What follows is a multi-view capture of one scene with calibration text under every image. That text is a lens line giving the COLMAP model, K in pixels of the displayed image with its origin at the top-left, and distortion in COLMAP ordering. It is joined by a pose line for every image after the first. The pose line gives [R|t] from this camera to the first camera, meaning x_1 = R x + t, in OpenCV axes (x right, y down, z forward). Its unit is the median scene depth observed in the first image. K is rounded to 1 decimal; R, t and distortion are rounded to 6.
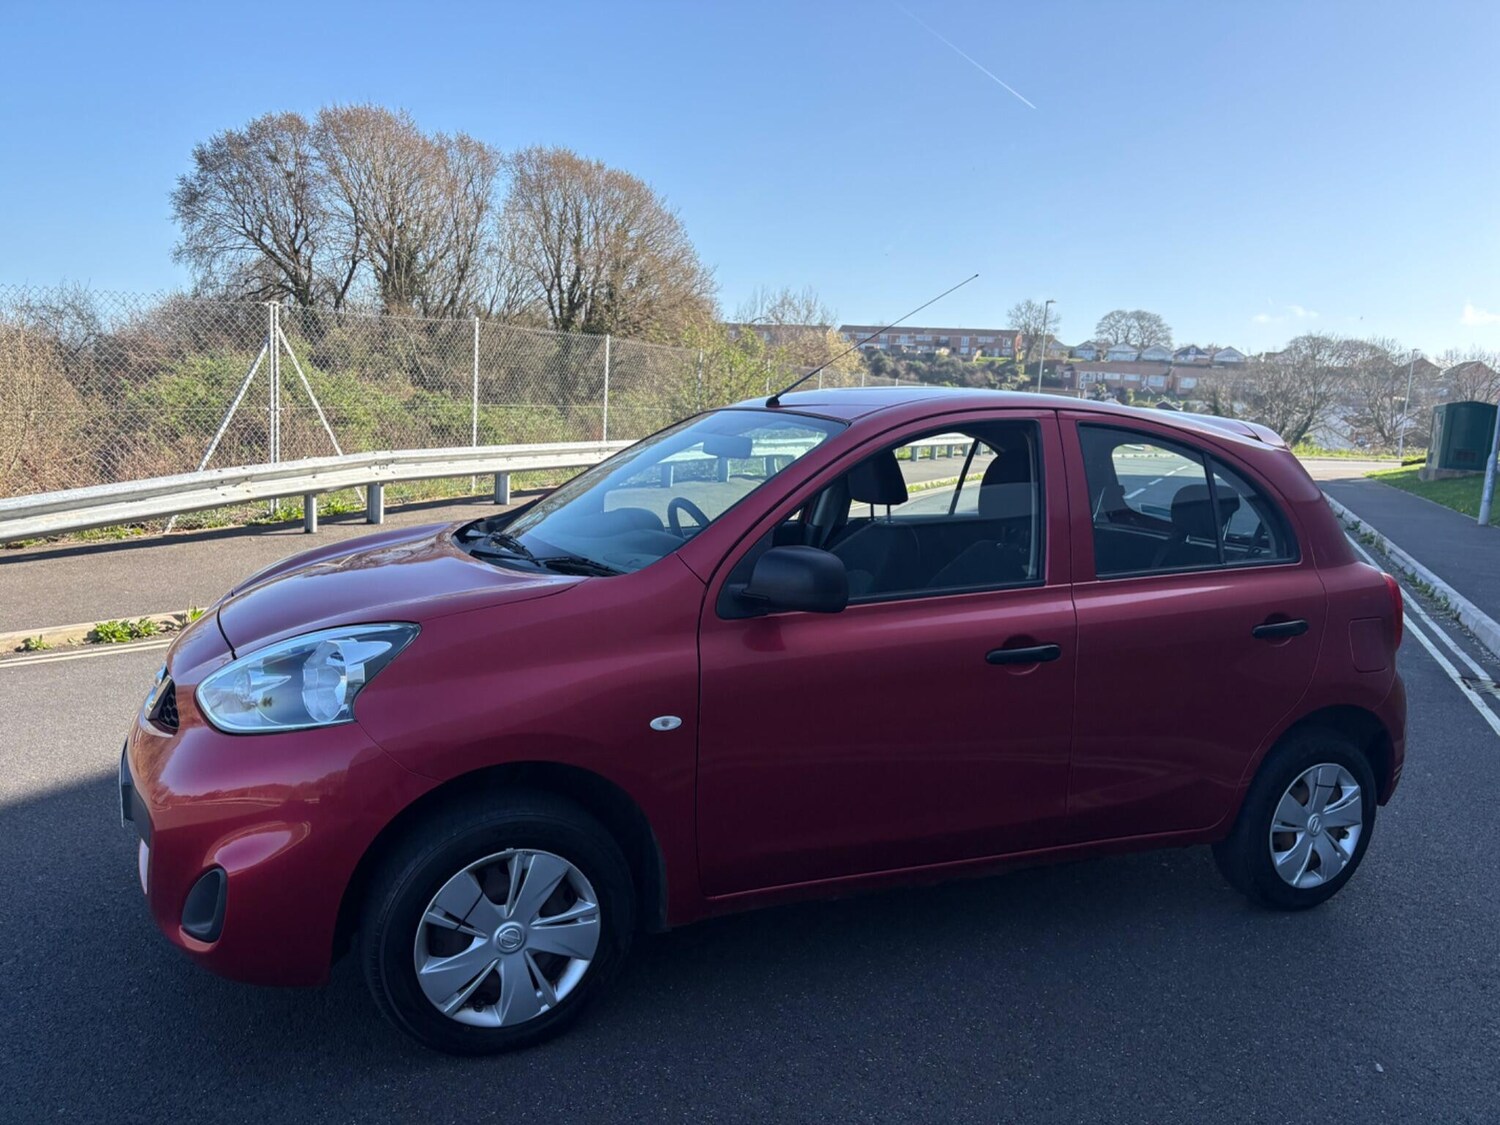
lens RADIAL K [[1115.0, 0, 764.4], [0, 1115.0, 561.7], [0, 0, 1]] dist [0.045651, -0.056166]
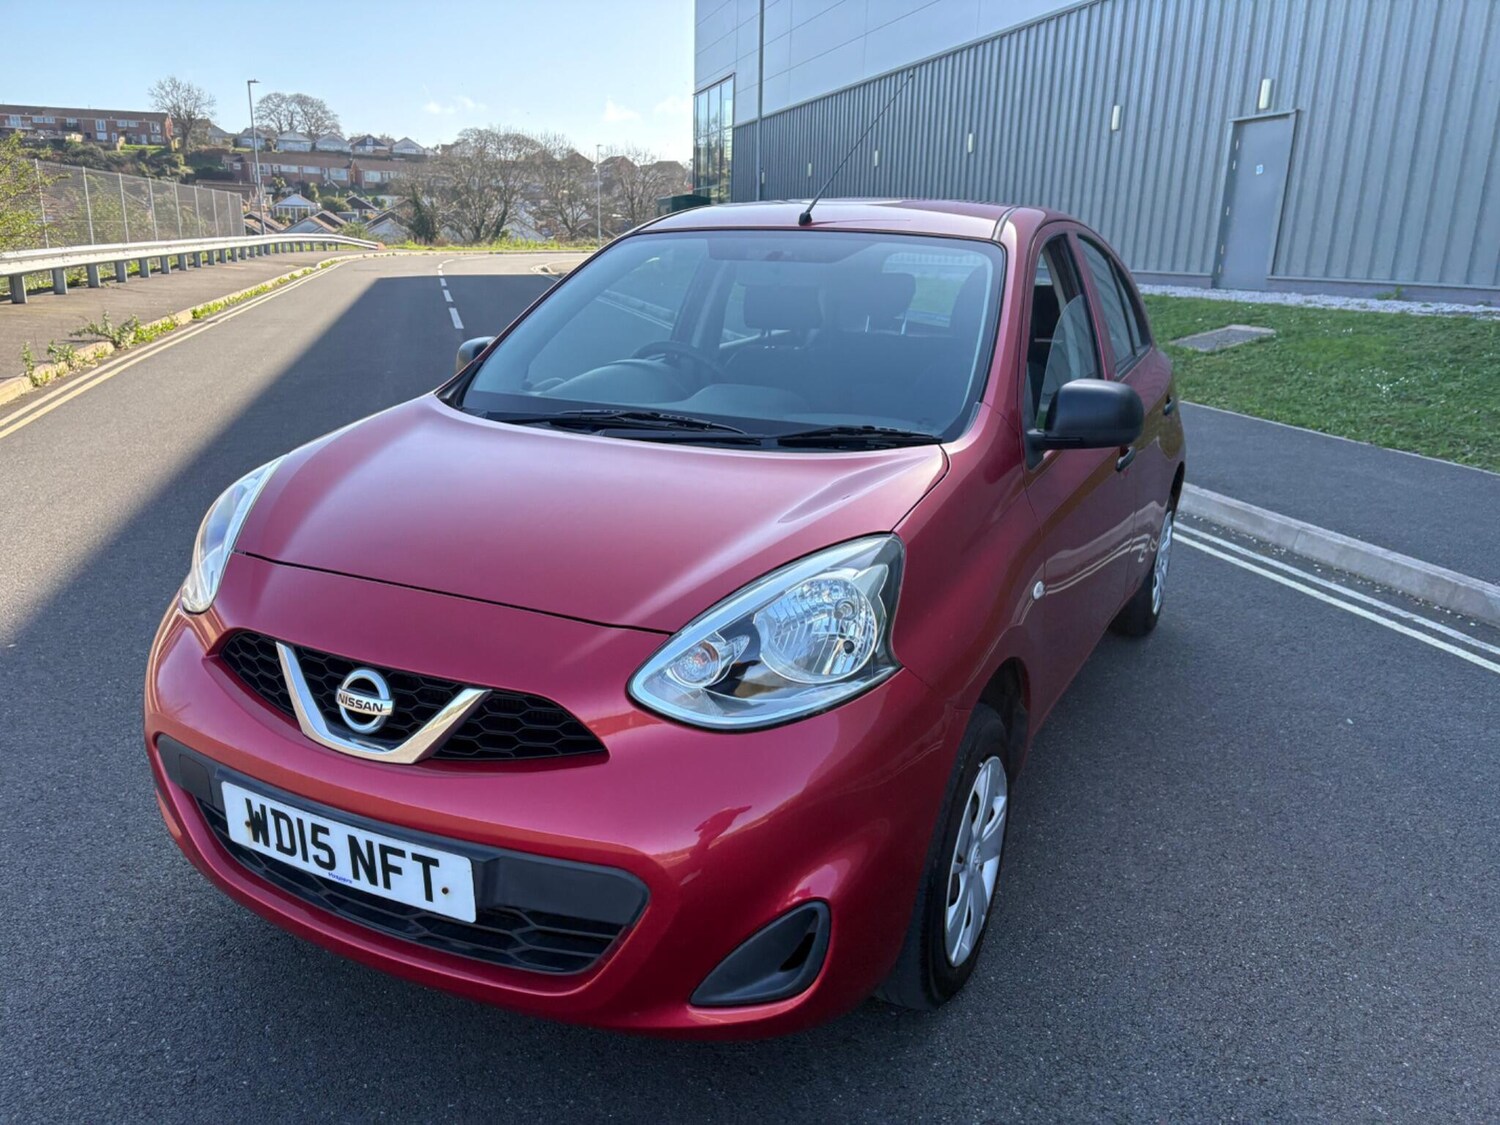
lens RADIAL K [[1115.0, 0, 764.4], [0, 1115.0, 561.7], [0, 0, 1]] dist [0.045651, -0.056166]
pose [[0.784061, -0.207663, 0.584914, -0.143459], [0.104363, 0.973061, 0.205572, -0.016379], [-0.611847, -0.100138, 0.784612, 0.073941]]
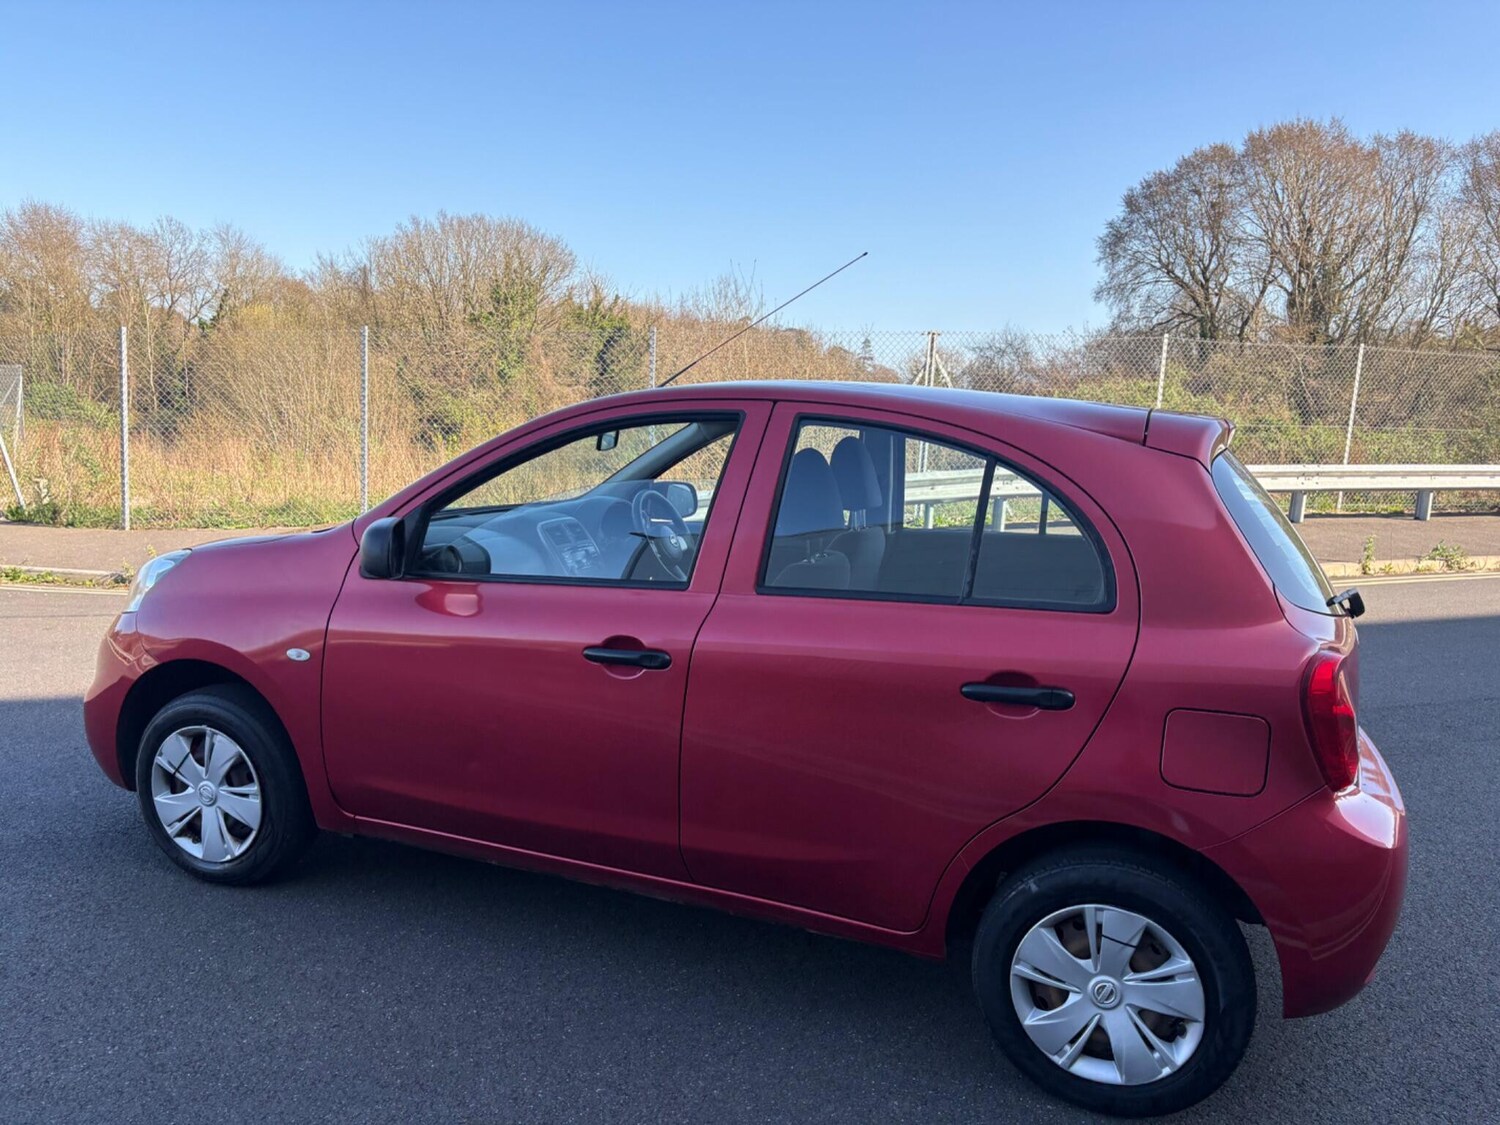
lens RADIAL K [[1115.0, 0, 764.4], [0, 1115.0, 561.7], [0, 0, 1]] dist [0.045651, -0.056166]
pose [[0.706687, 0.084887, -0.702416, 0.201126], [-0.101565, 0.994666, 0.018023, -0.005414], [0.700199, 0.058605, 0.711539, 0.086062]]
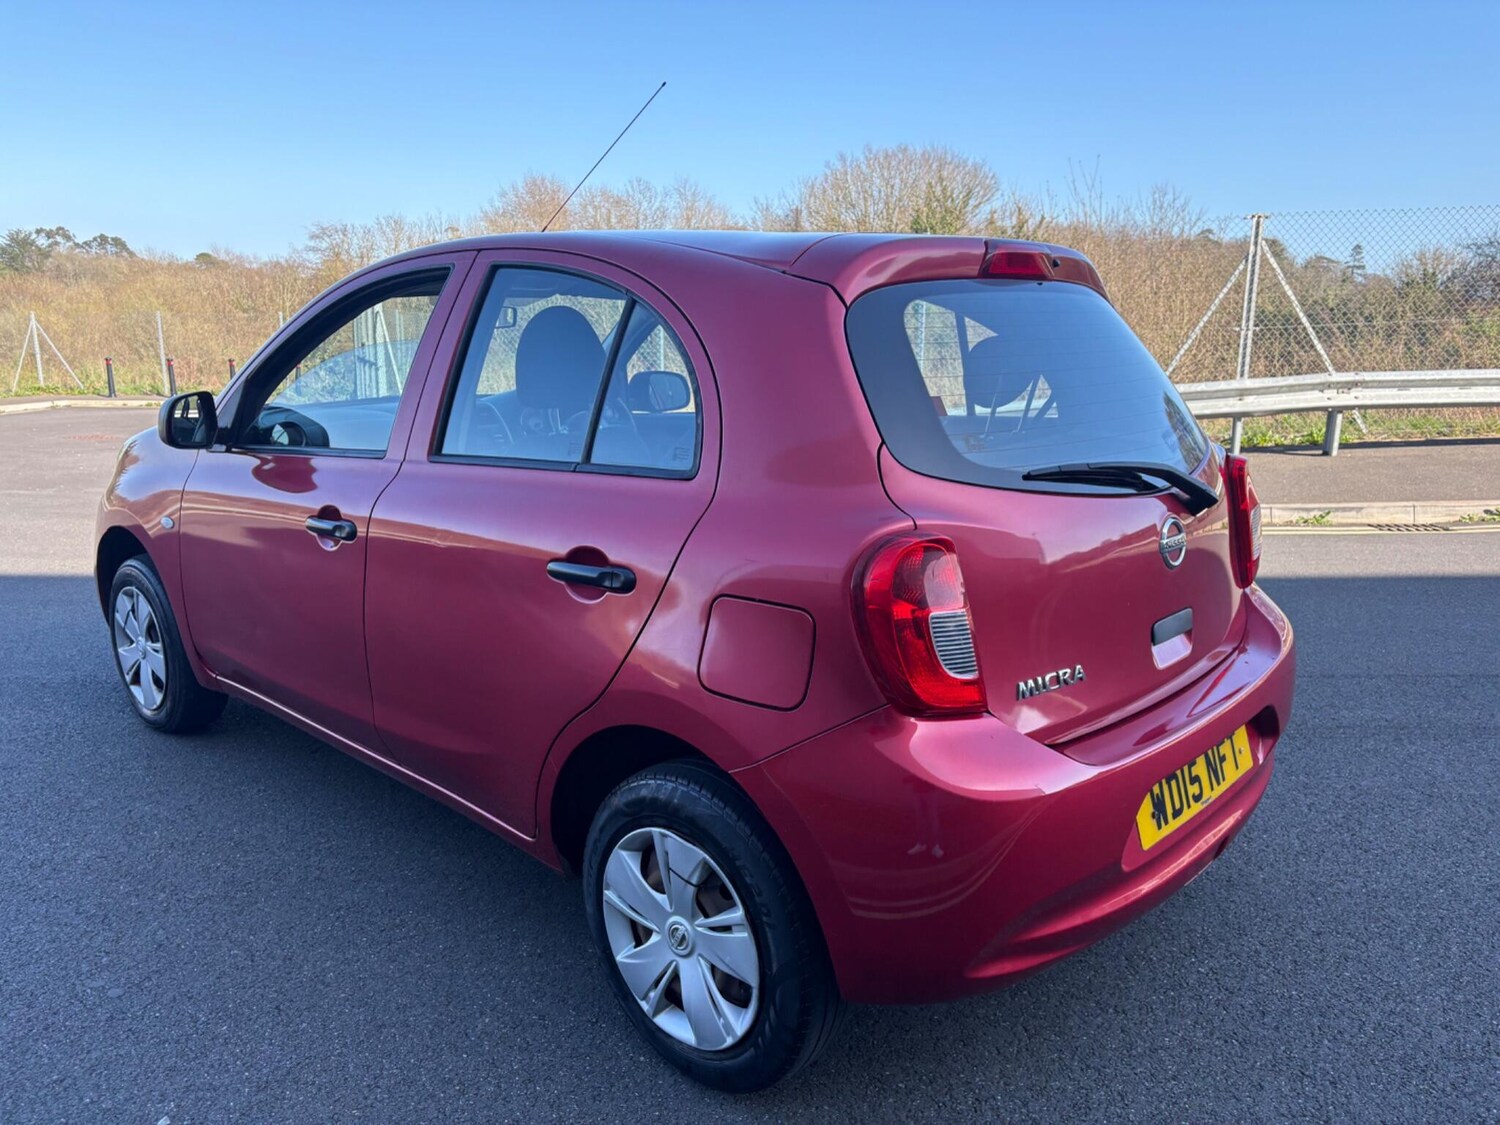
lens RADIAL K [[1122.0, 0, 747.0], [0, 1122.0, 547.0], [0, 0, 1]] dist [0.026865, -0.000555]
pose [[0.386785, 0.137321, -0.911888, 0.250141], [-0.104522, 0.989007, 0.104600, -0.006846], [0.916227, 0.054855, 0.396886, 0.197853]]
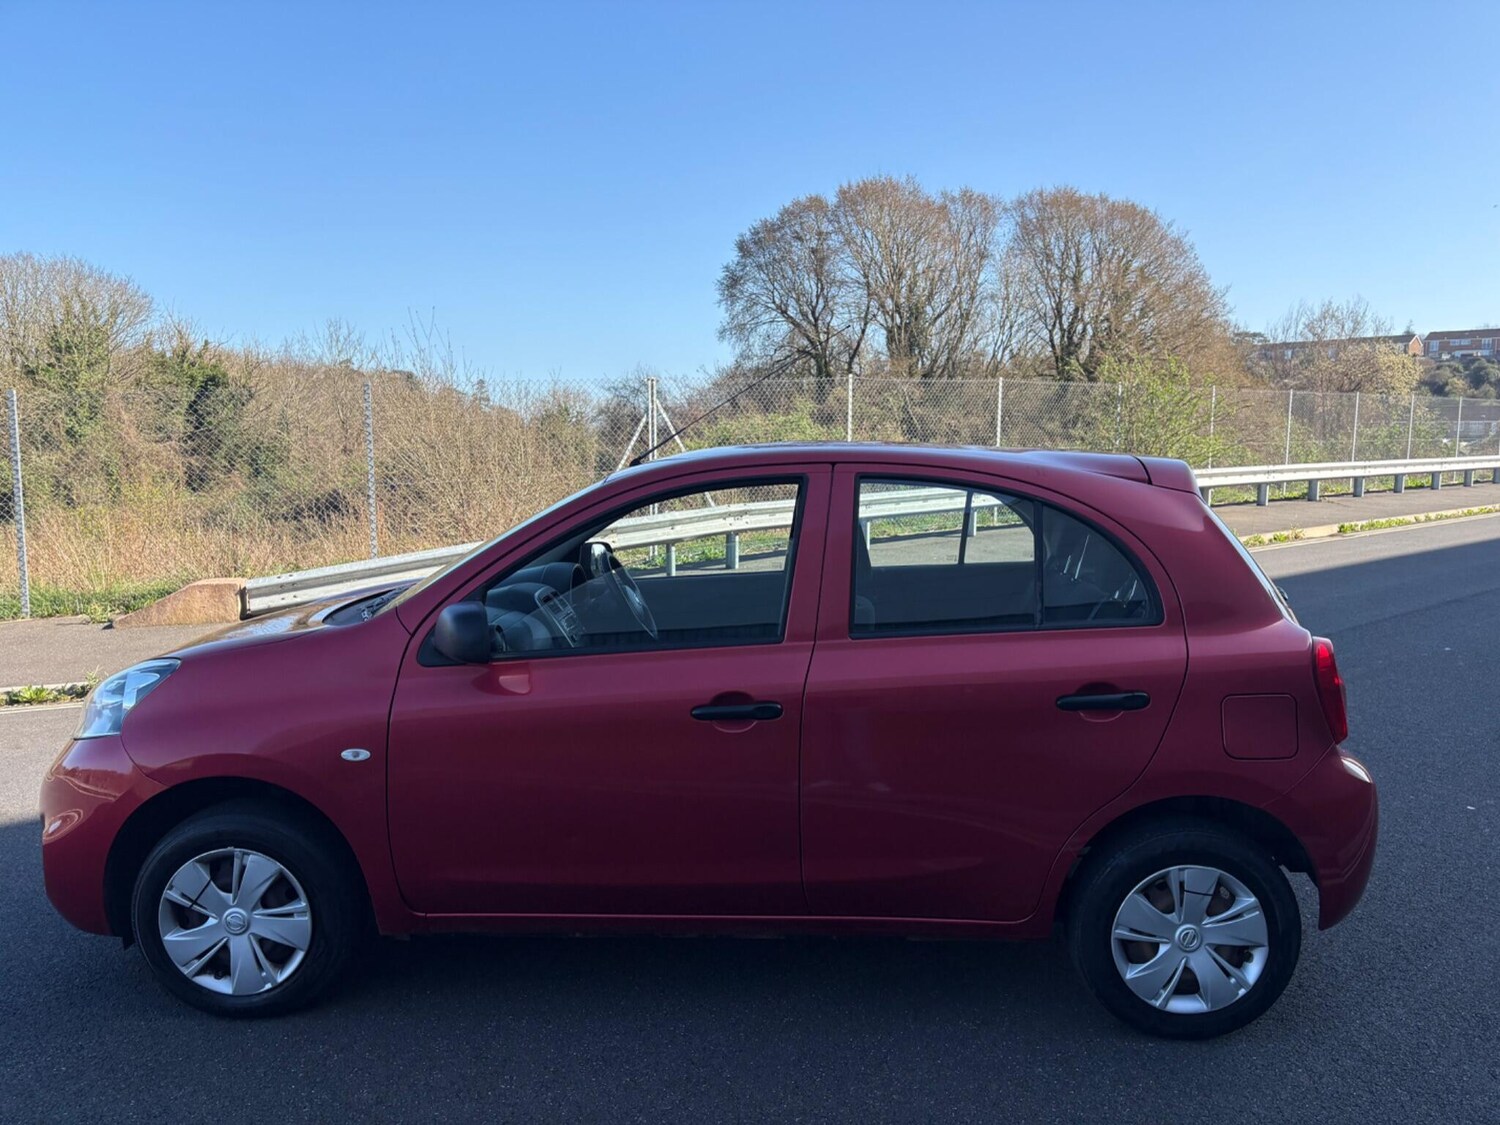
lens RADIAL K [[1115.0, 0, 764.4], [0, 1115.0, 561.7], [0, 0, 1]] dist [0.045651, -0.056166]
pose [[0.895359, -0.005764, -0.445308, 0.145101], [-0.010401, 0.999373, -0.033848, -0.003632], [0.445224, 0.034938, 0.894738, 0.025427]]
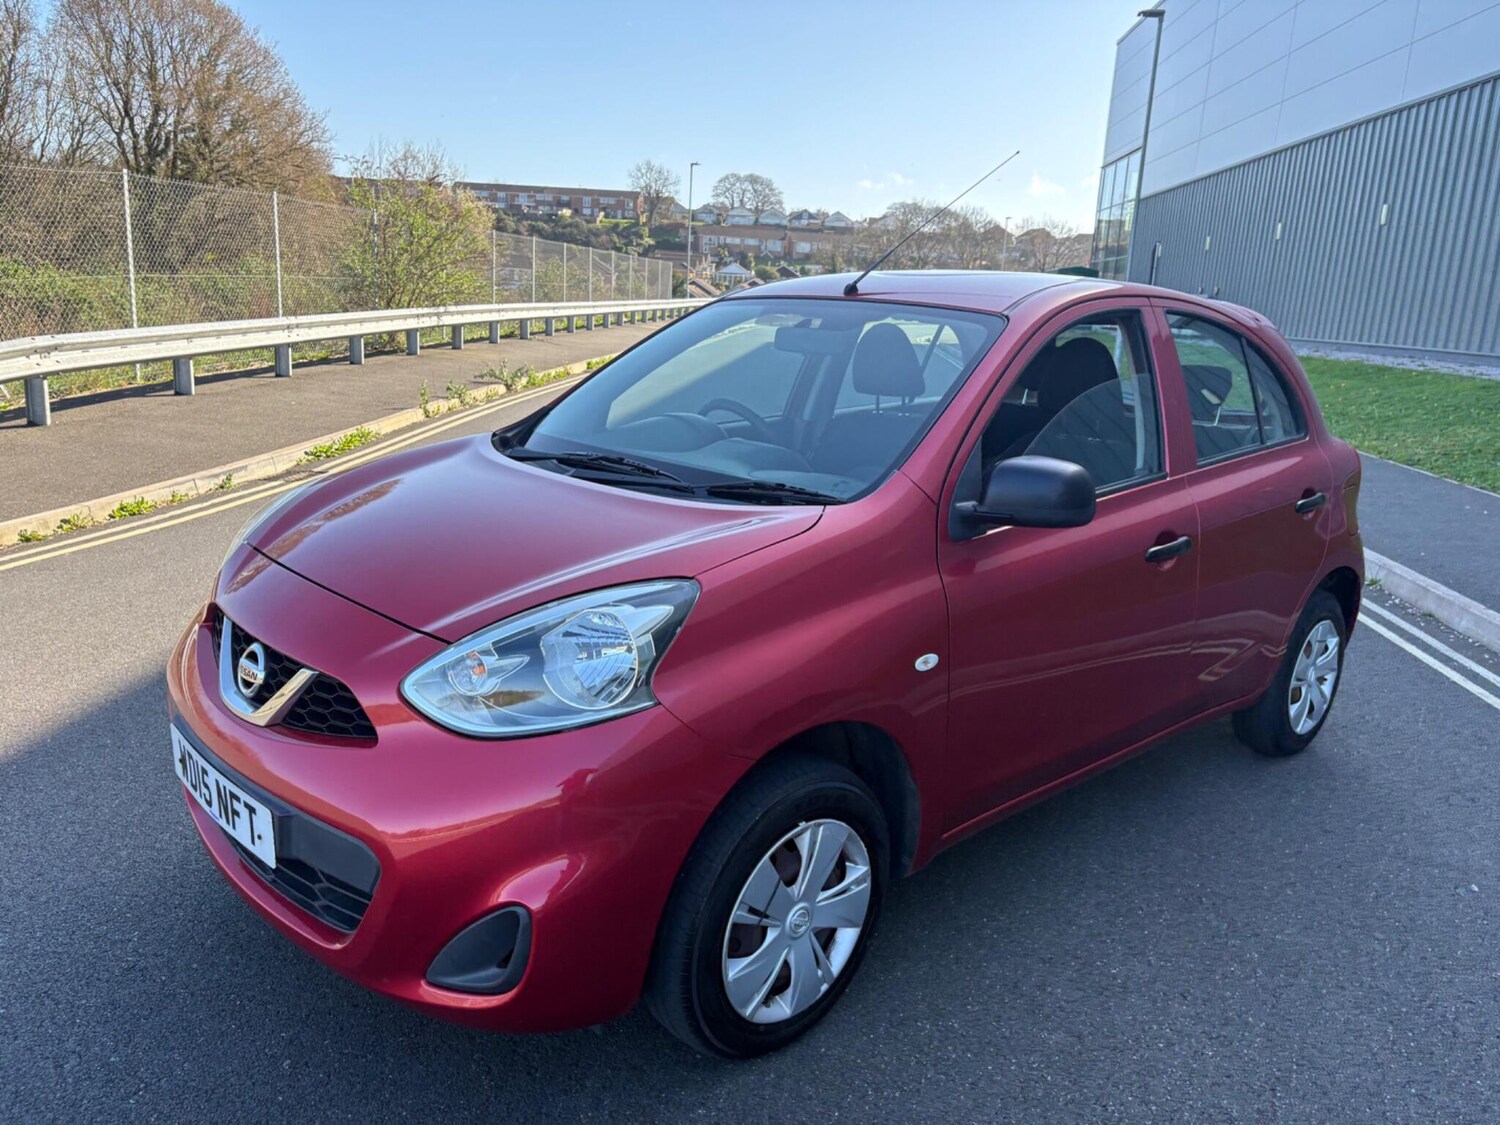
lens RADIAL K [[1115.0, 0, 764.4], [0, 1115.0, 561.7], [0, 0, 1]] dist [0.045651, -0.056166]
pose [[0.949127, -0.082868, 0.303794, -0.086275], [0.047158, 0.991278, 0.123063, -0.009611], [-0.311342, -0.102476, 0.944756, 0.035155]]
